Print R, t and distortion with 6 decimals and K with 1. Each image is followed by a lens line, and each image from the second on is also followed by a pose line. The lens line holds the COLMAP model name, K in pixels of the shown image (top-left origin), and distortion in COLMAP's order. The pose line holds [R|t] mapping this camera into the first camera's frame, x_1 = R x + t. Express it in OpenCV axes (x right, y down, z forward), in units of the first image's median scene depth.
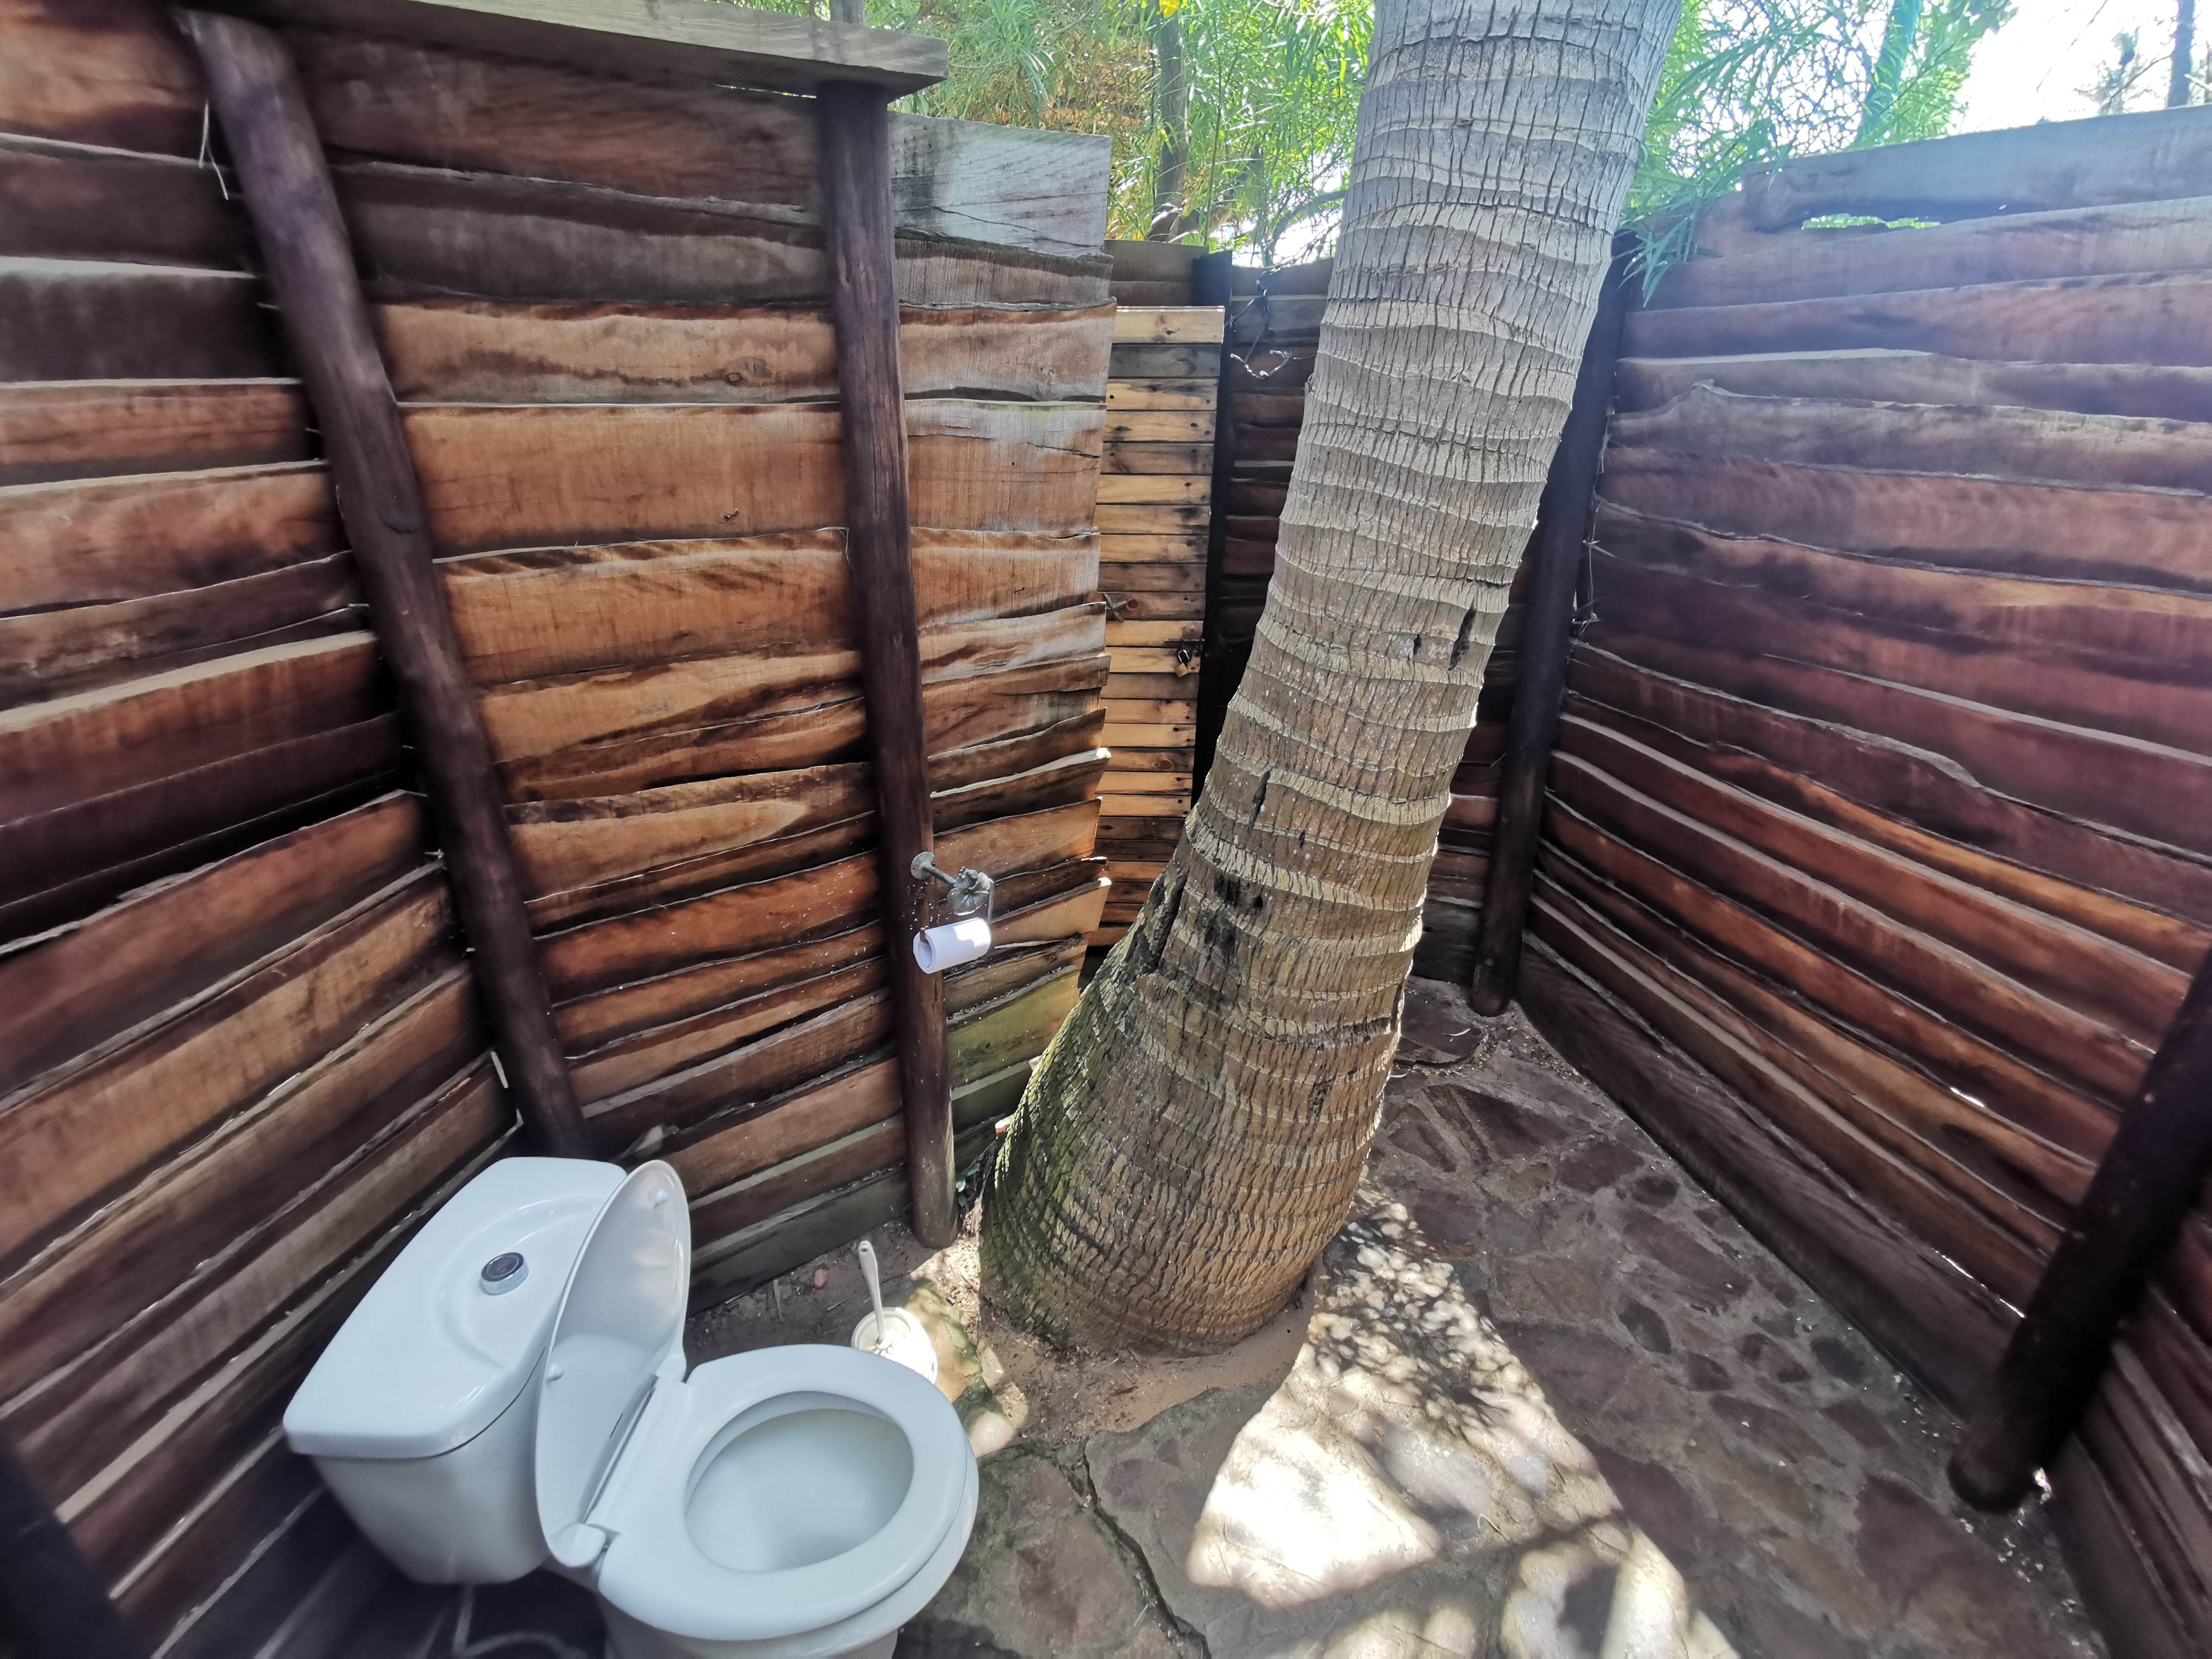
lens RADIAL K [[1033.9, 0, 1098.1], [0, 1033.9, 828.1], [0, 0, 1]] dist [-0.002245, 0.013043]
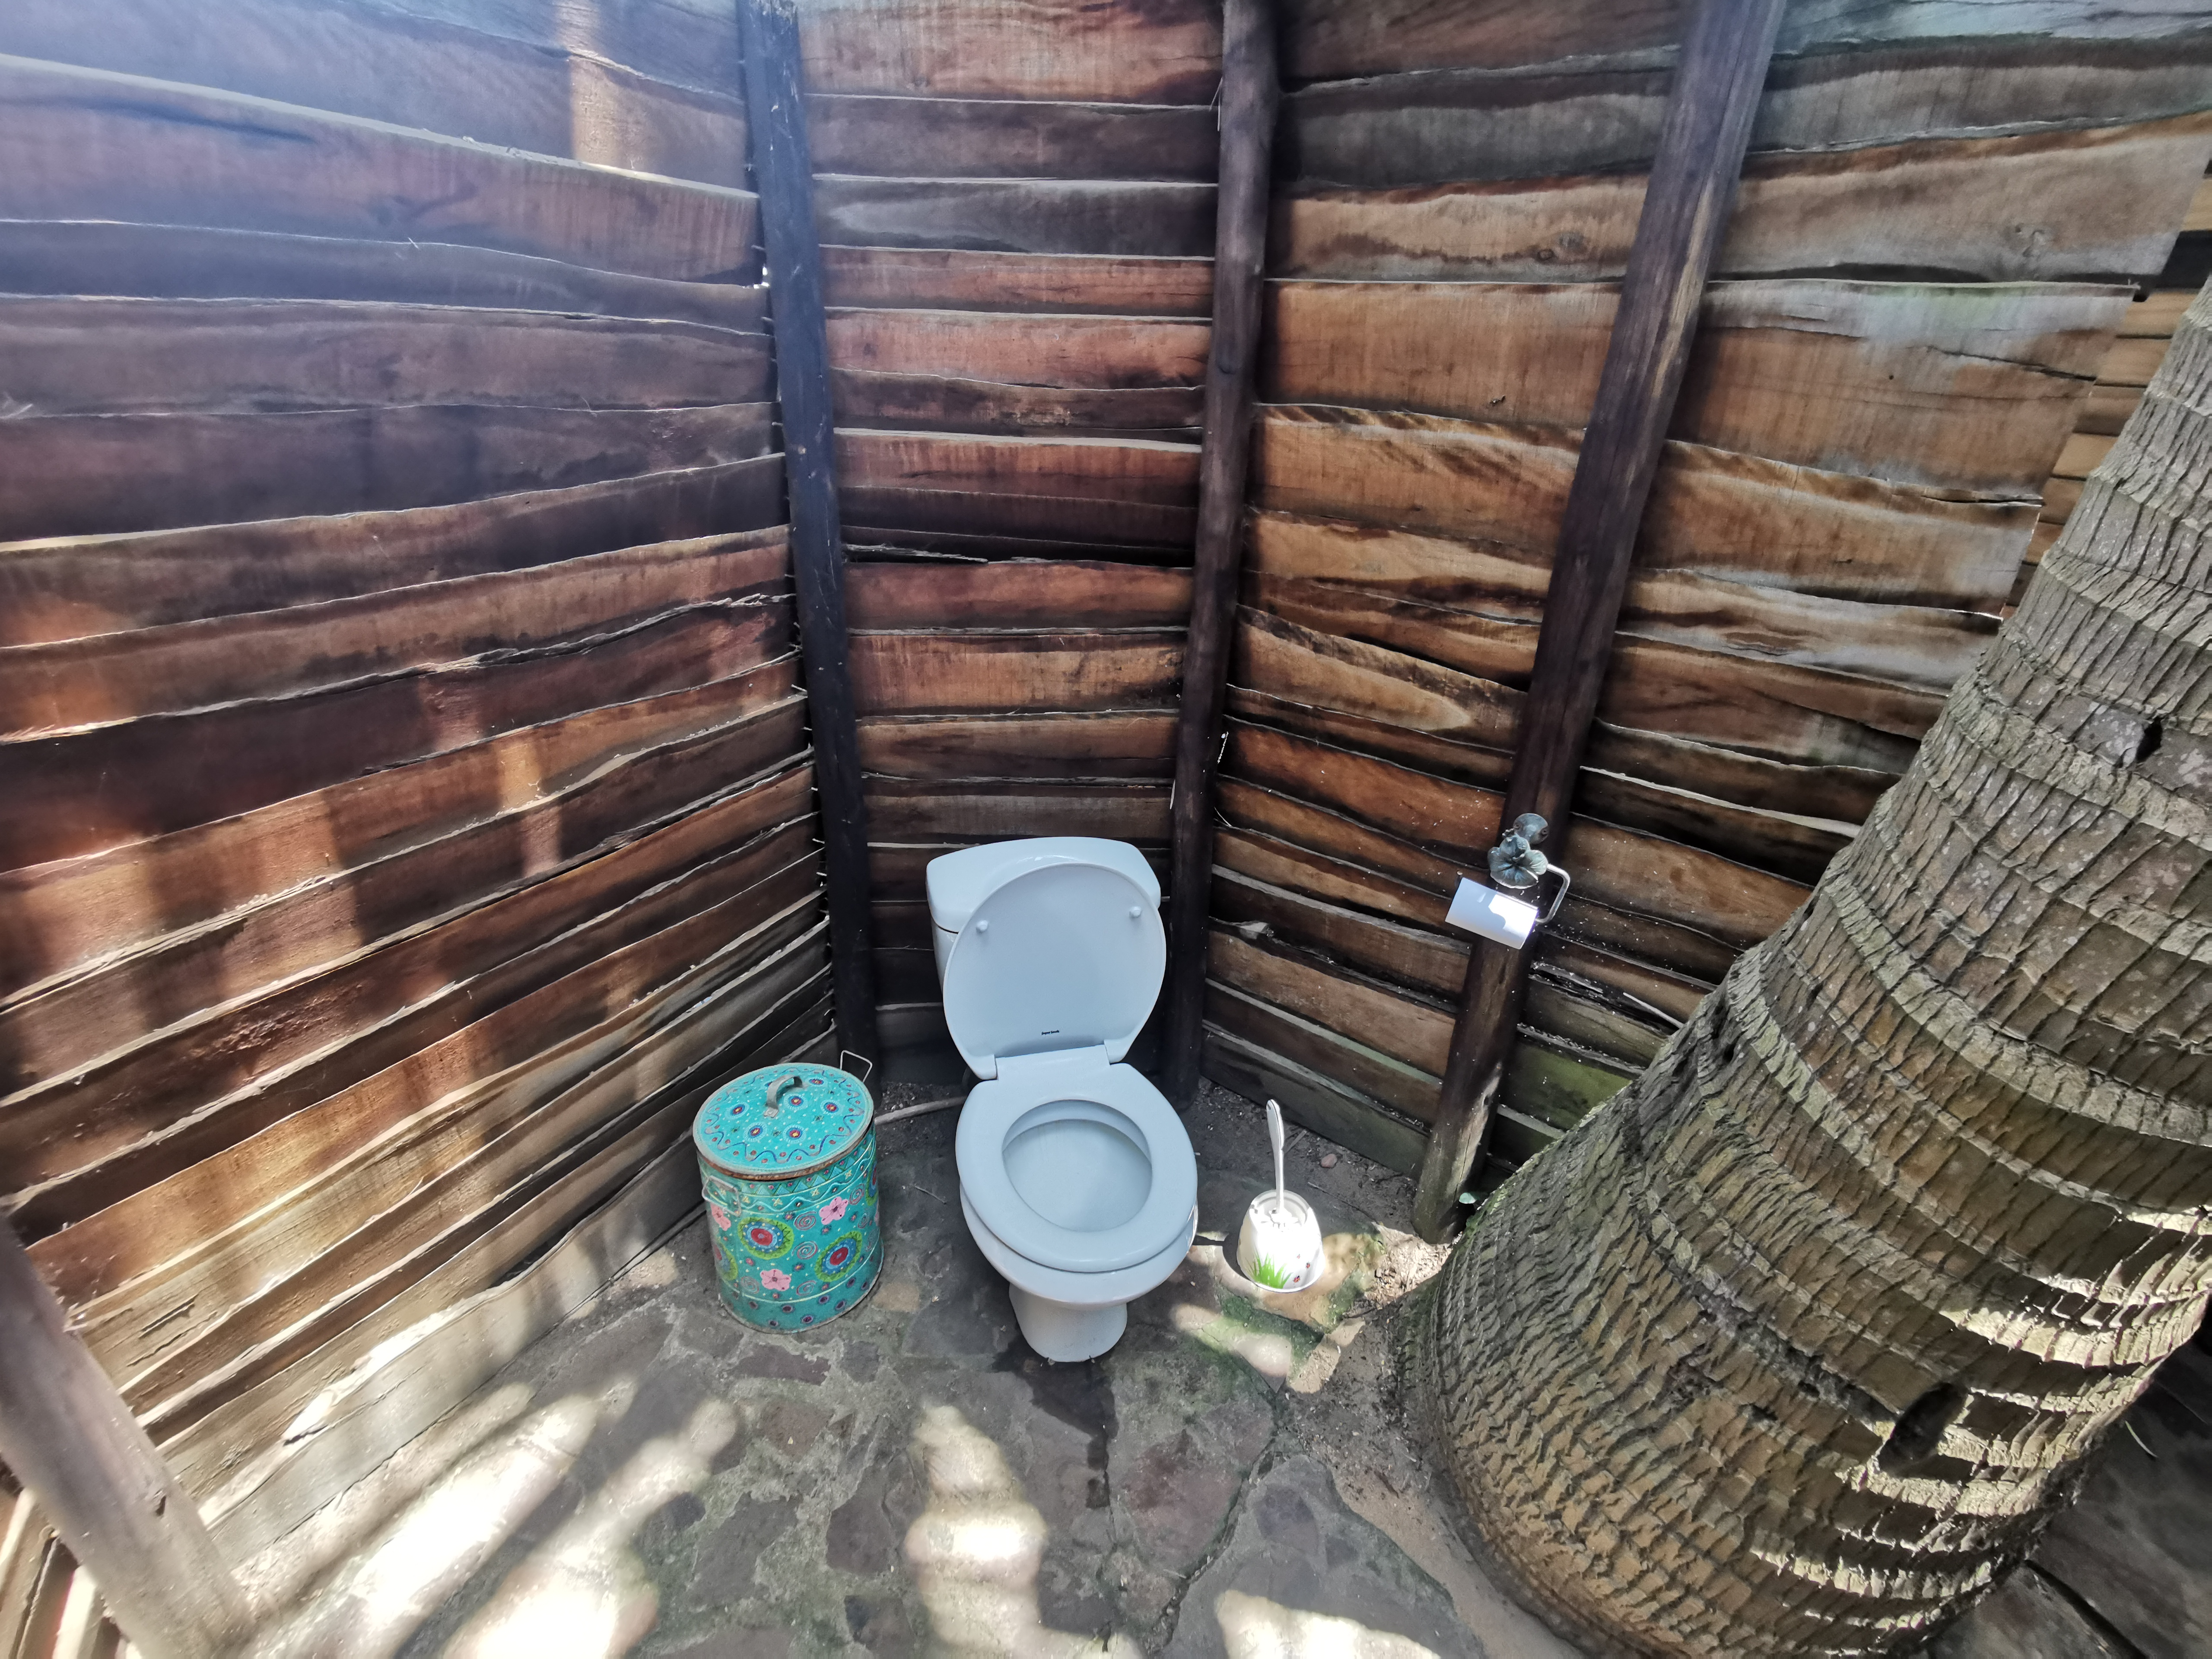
lens RADIAL K [[1033.9, 0, 1098.1], [0, 1033.9, 828.1], [0, 0, 1]] dist [-0.002245, 0.013043]
pose [[0.287544, 0.425551, -0.858035, 0.597539], [-0.419672, 0.861269, 0.286515, -0.076551], [0.860926, 0.277708, 0.426245, 0.380803]]
